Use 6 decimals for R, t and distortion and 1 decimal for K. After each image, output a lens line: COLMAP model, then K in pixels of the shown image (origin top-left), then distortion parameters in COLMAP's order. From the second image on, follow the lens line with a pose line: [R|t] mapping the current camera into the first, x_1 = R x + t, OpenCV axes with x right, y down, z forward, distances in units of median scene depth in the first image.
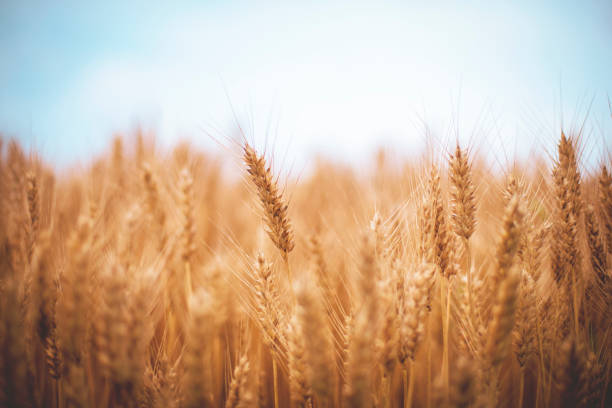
lens RADIAL K [[1078.6, 0, 305.2], [0, 1078.6, 184.8], [0, 0, 1]] dist [-0.055176, -0.250872]
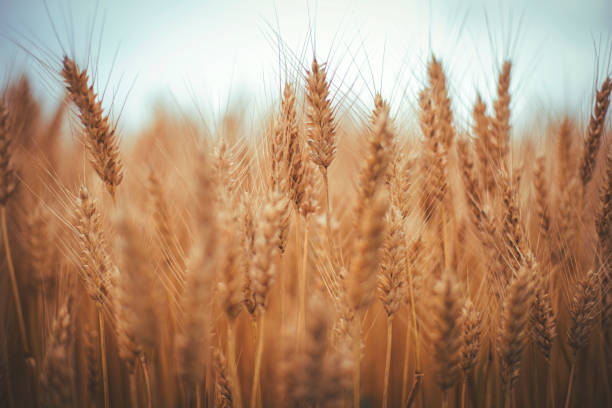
lens RADIAL K [[1029.7, 0, 306.0], [0, 1029.7, 204.0], [0, 0, 1]] dist [0.227758, -4.769562]
pose [[0.992109, -0.010518, 0.124939, 0.031003], [0.006529, 0.999457, 0.032290, 0.052199], [-0.125210, -0.031220, 0.991639, 0.181602]]
